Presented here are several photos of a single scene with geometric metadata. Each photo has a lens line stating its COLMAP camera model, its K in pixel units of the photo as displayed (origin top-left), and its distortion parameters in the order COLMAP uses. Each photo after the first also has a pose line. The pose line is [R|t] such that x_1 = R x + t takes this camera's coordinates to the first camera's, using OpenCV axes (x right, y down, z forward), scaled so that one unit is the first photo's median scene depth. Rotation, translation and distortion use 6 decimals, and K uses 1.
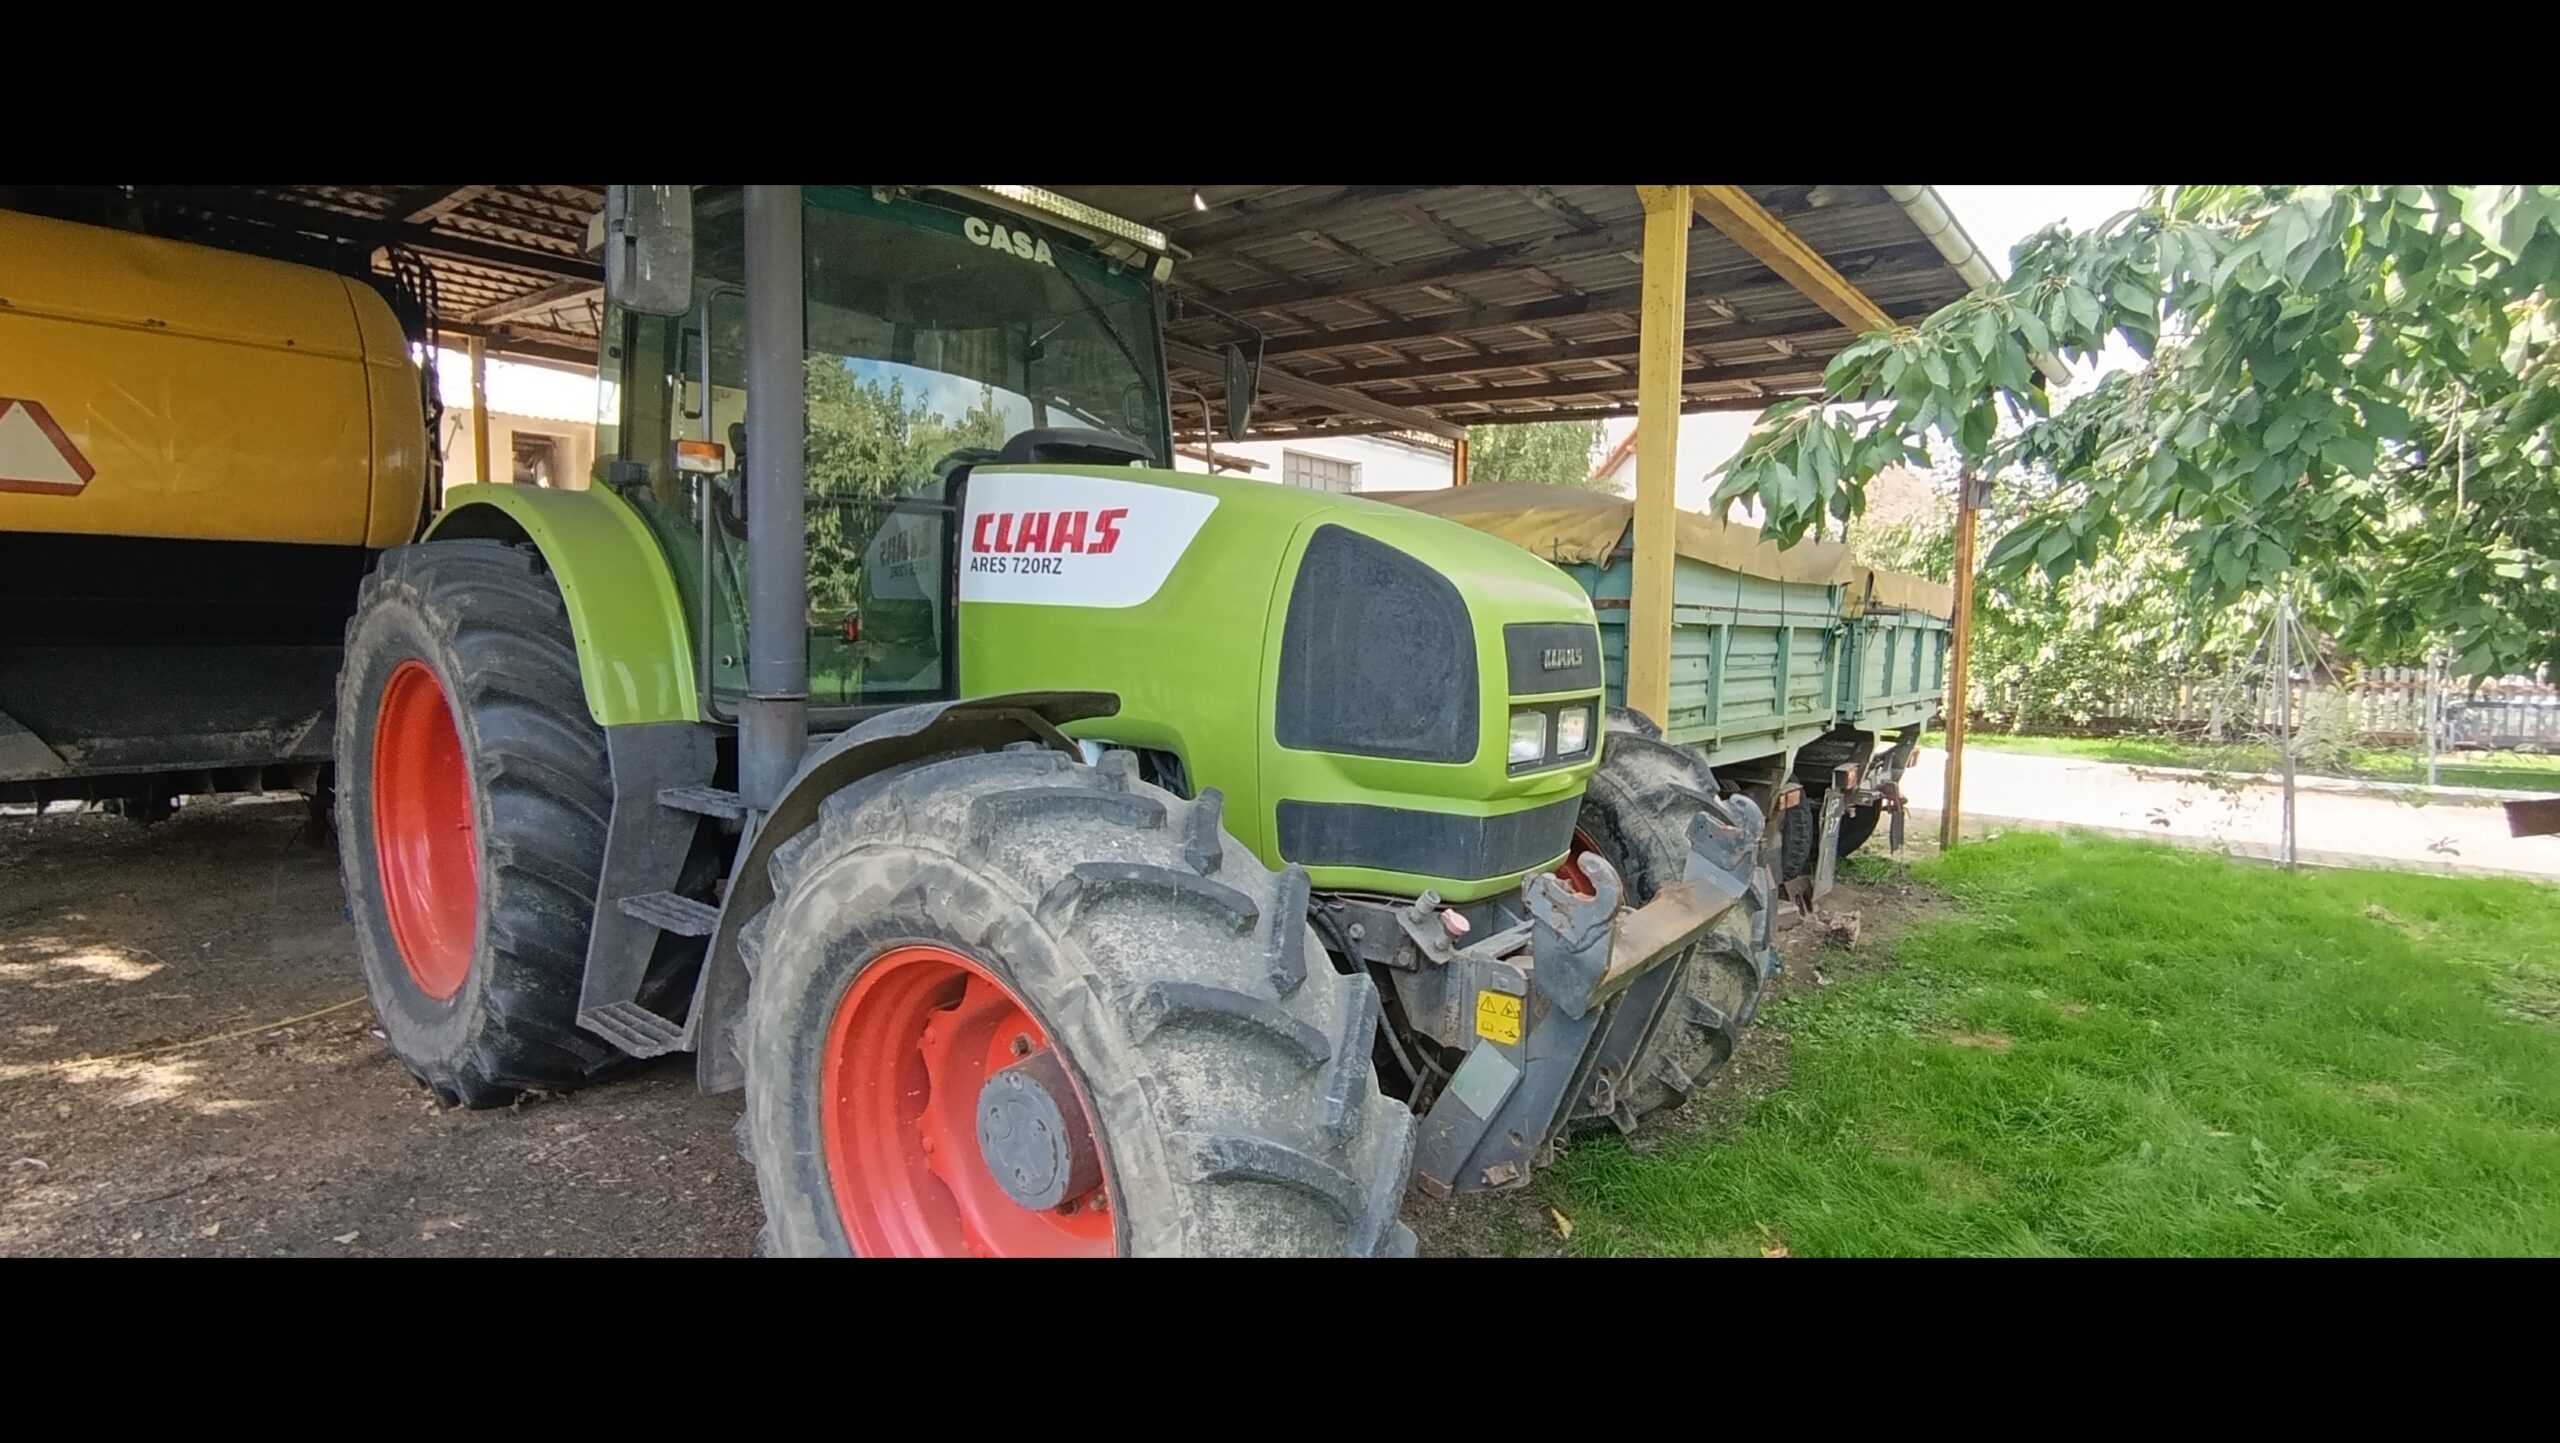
lens RADIAL K [[1137.5, 0, 1296.7], [0, 1137.5, 715.8], [0, 0, 1]] dist [0.001459, 0.000121]
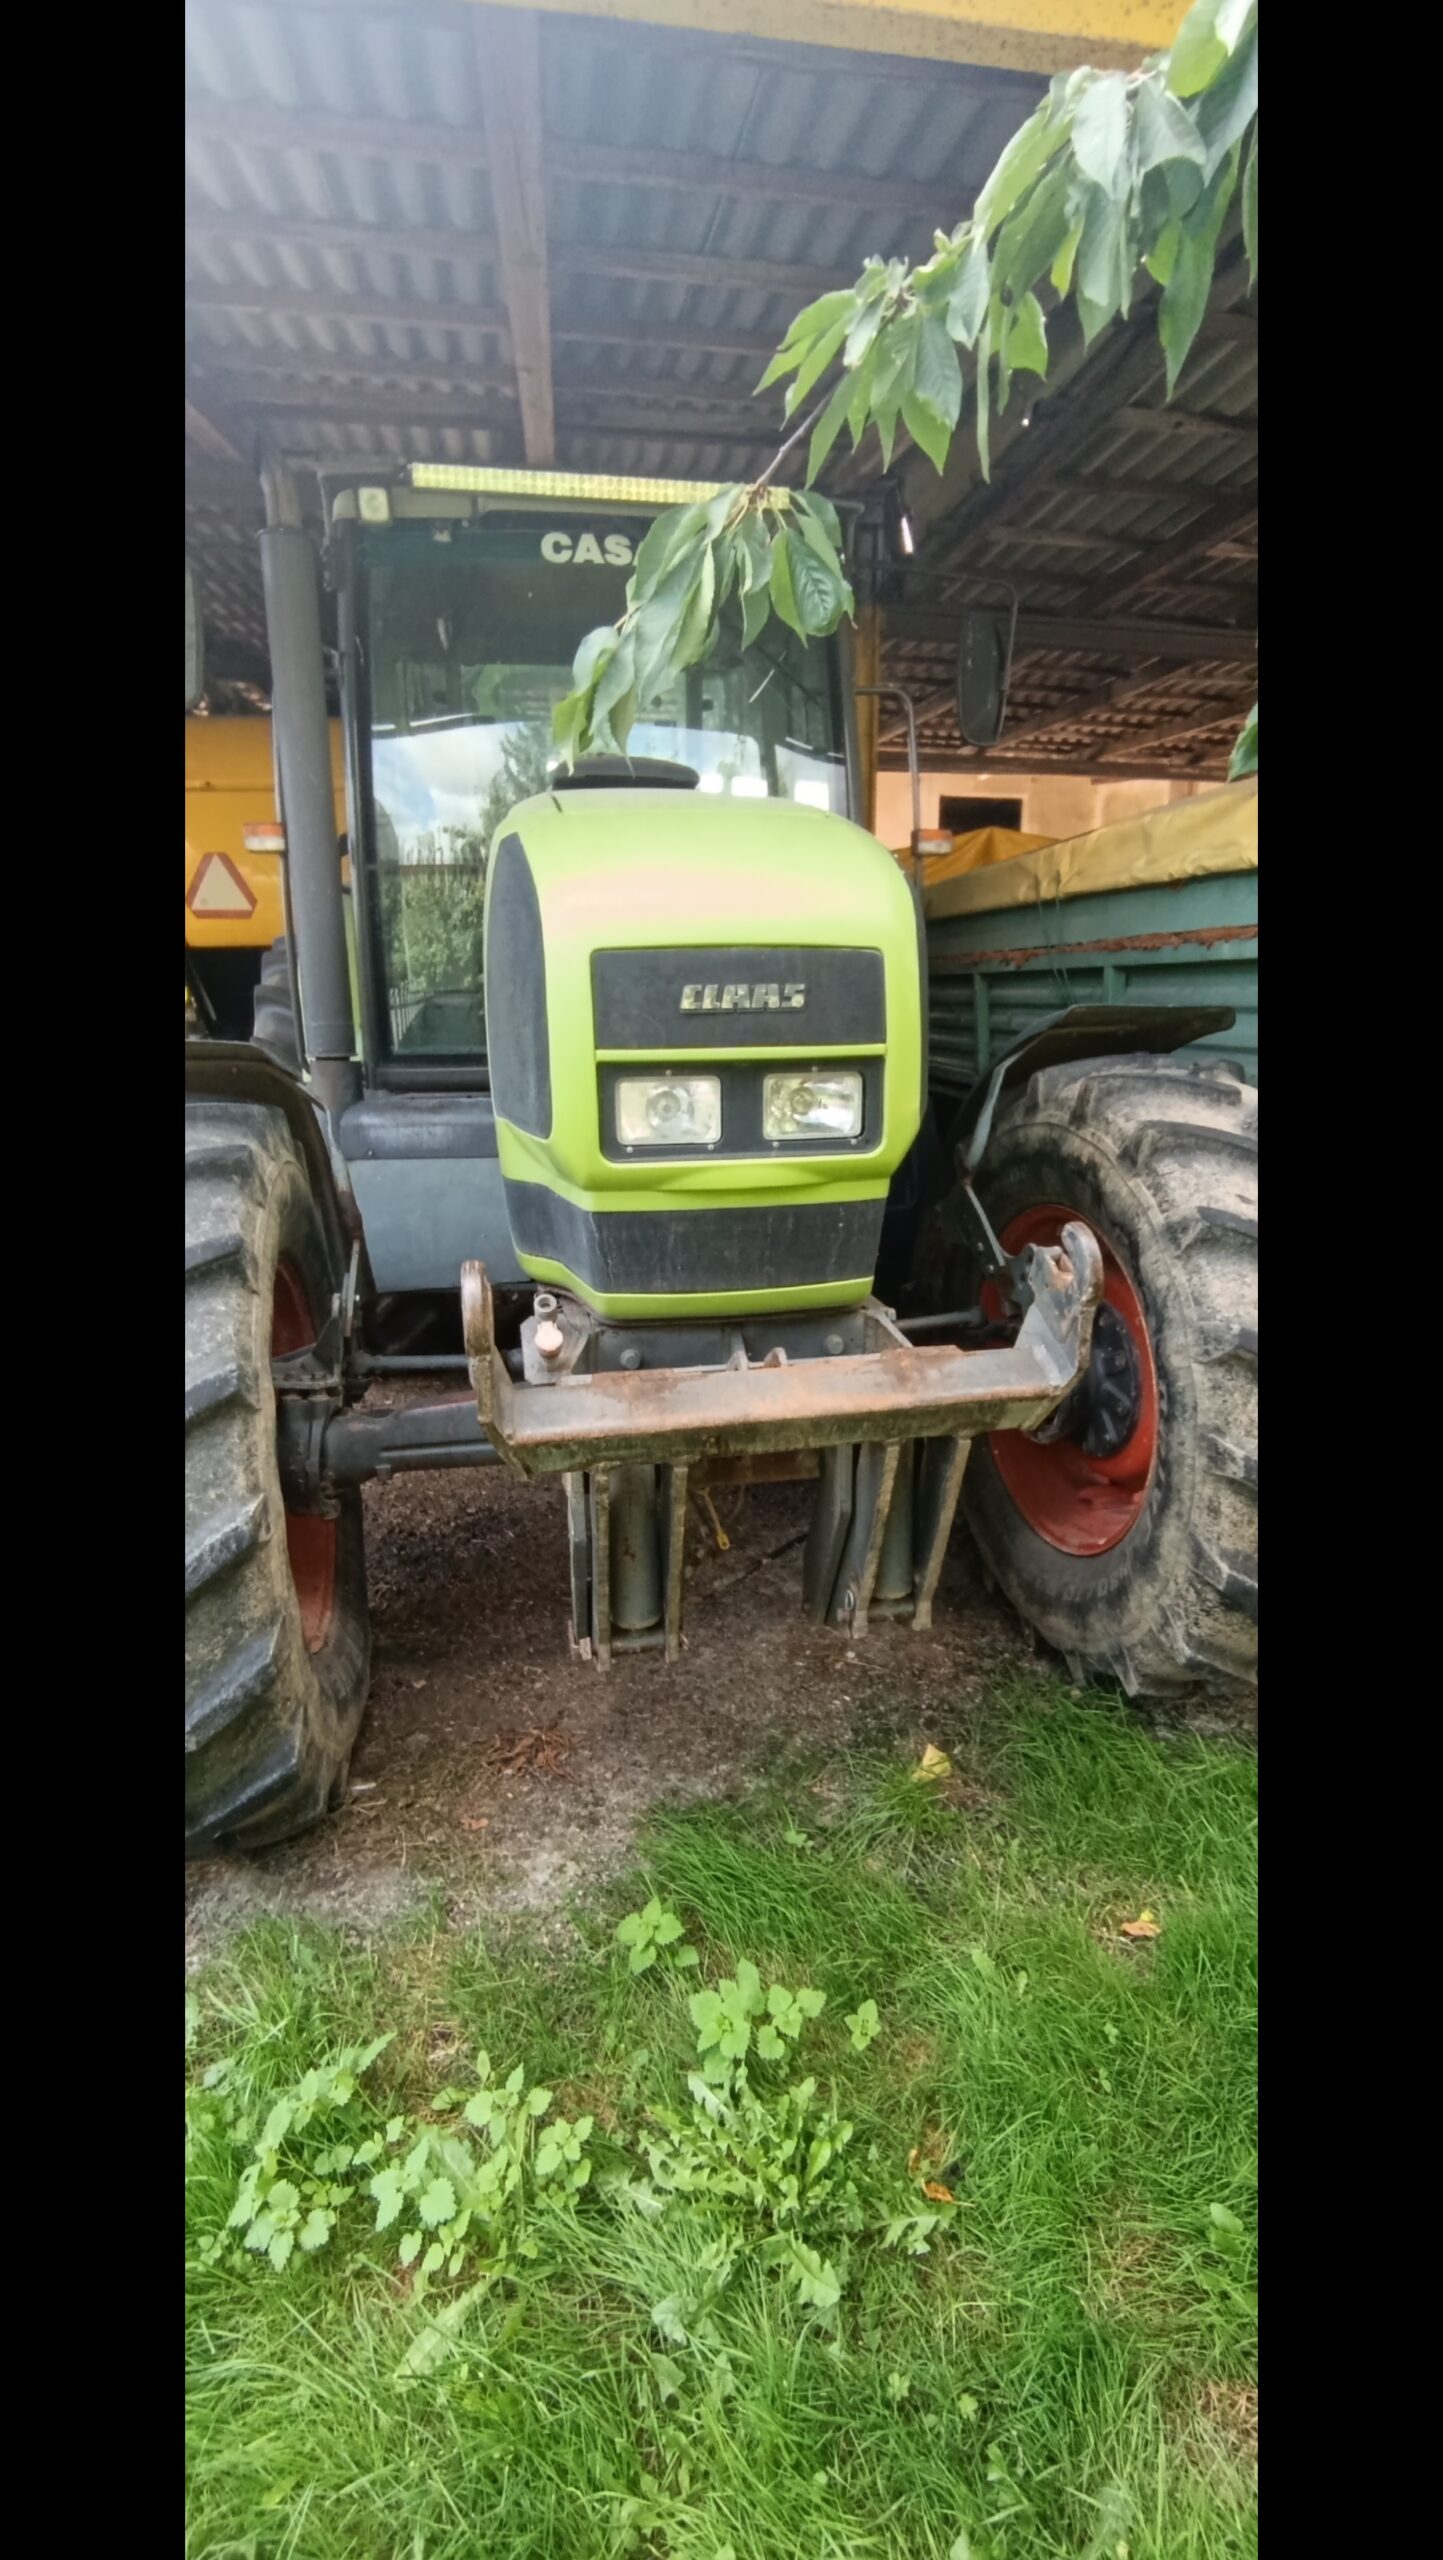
lens RADIAL K [[1137.5, 0, 715.0], [0, 1137.5, 1281.2], [0, 0, 1]] dist [0.001459, 0.000121]
pose [[0.767184, 0.134052, -0.627263, 0.513483], [-0.032871, 0.984849, 0.170268, 0.001153], [0.640585, -0.110008, 0.759967, 0.332976]]
